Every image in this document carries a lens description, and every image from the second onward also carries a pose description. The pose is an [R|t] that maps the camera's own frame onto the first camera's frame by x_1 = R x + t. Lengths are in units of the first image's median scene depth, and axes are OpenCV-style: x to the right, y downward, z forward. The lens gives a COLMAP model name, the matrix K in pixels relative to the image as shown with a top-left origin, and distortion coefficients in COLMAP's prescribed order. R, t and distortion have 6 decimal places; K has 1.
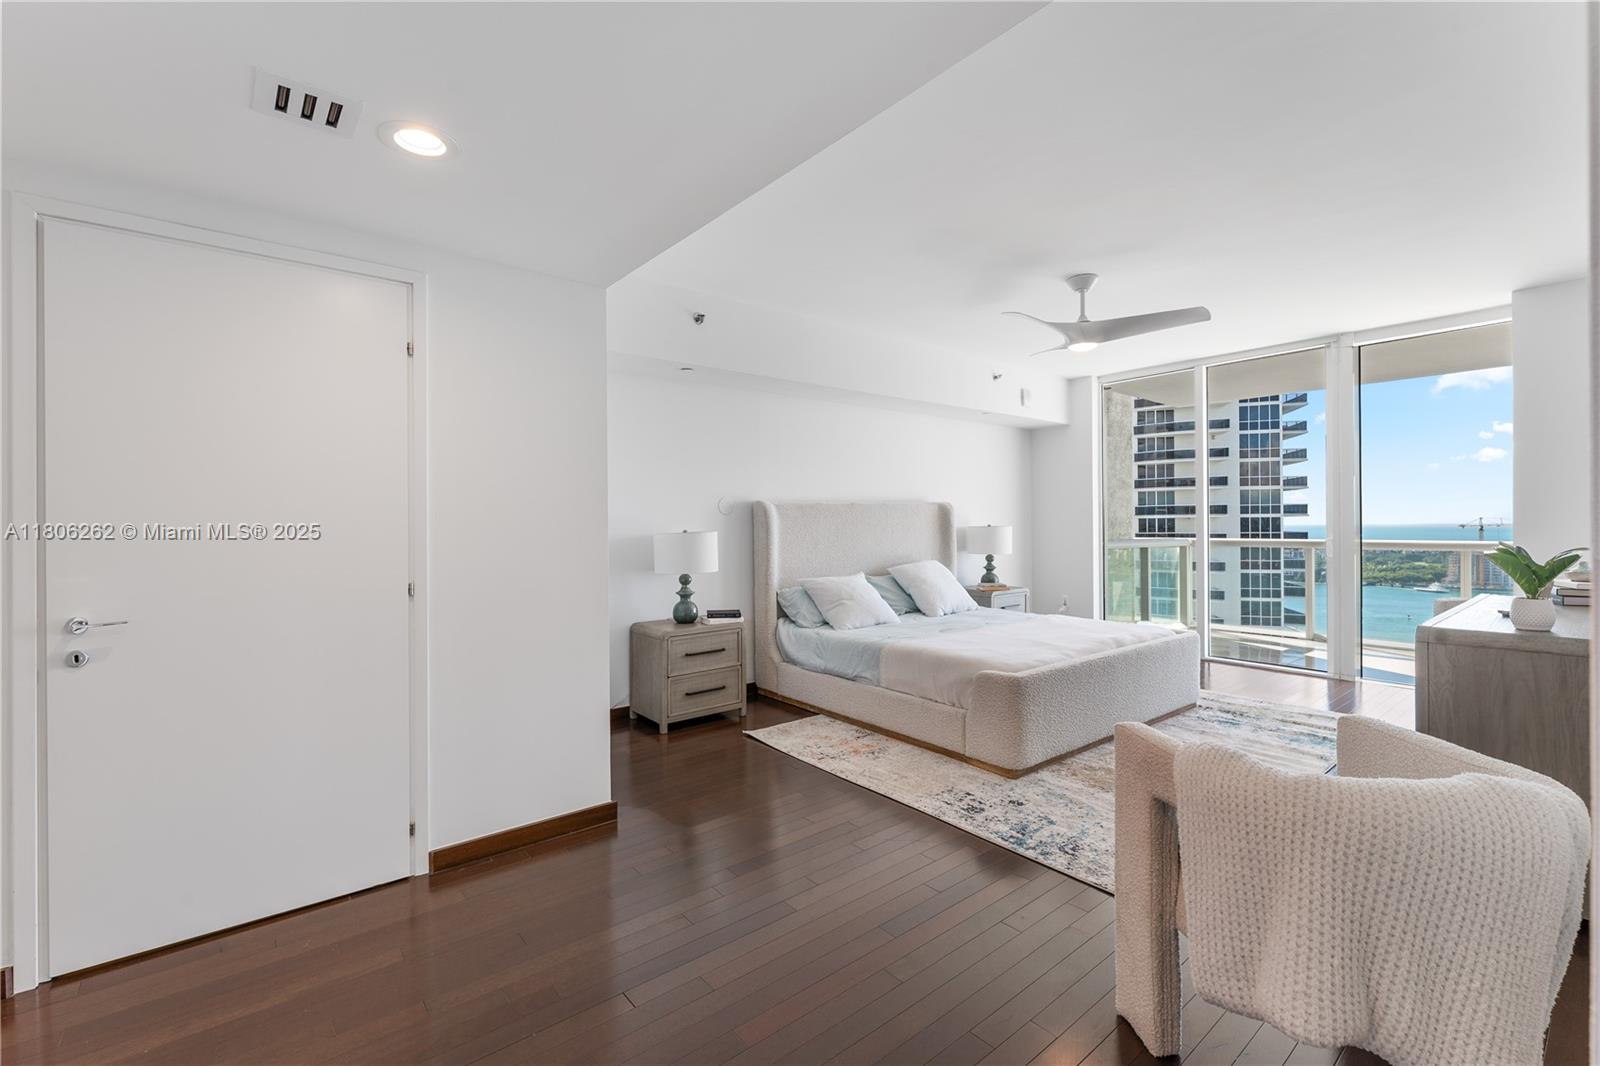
lens RADIAL K [[676.9, 0, 799.3], [0, 676.9, 524.7], [0, 0, 1]] dist [-0.002171, -0.002173]
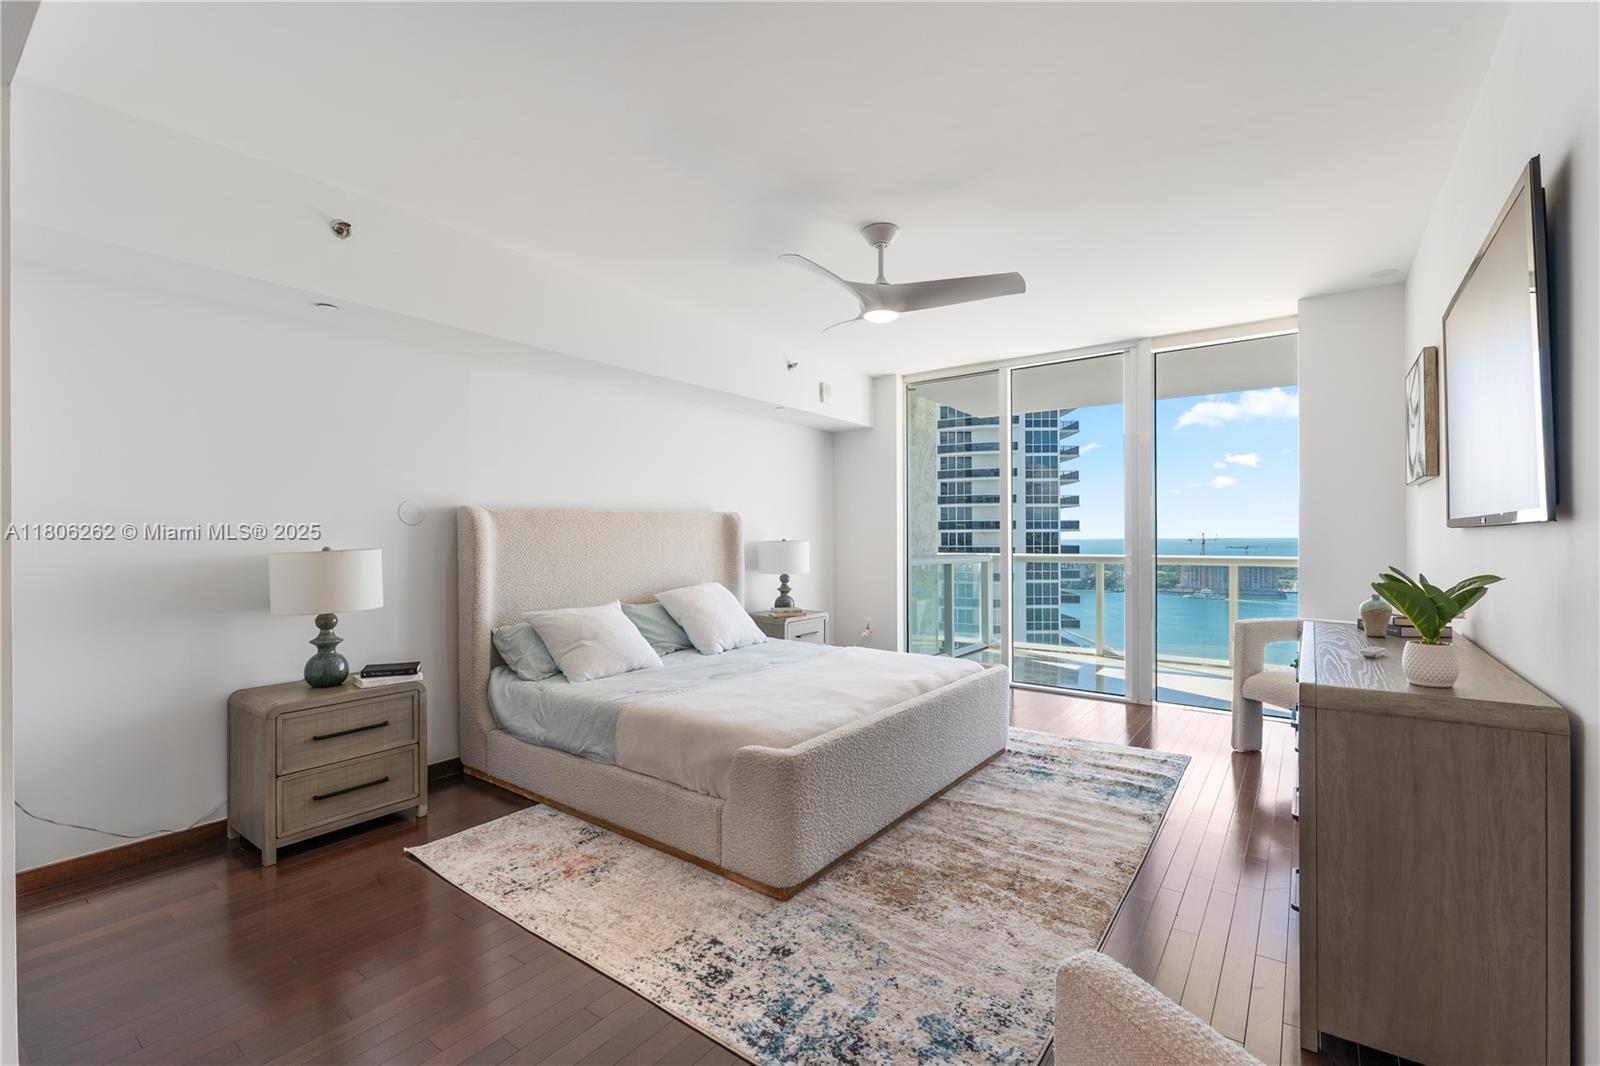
lens RADIAL K [[676.9, 0, 802.6], [0, 676.9, 536.7], [0, 0, 1]] dist [-0.002171, -0.002173]
pose [[0.965604, 0.003032, 0.259998, 0.113066], [-0.002677, 0.999995, -0.001718, -0.002675], [-0.260002, 0.000963, 0.965607, 0.234005]]
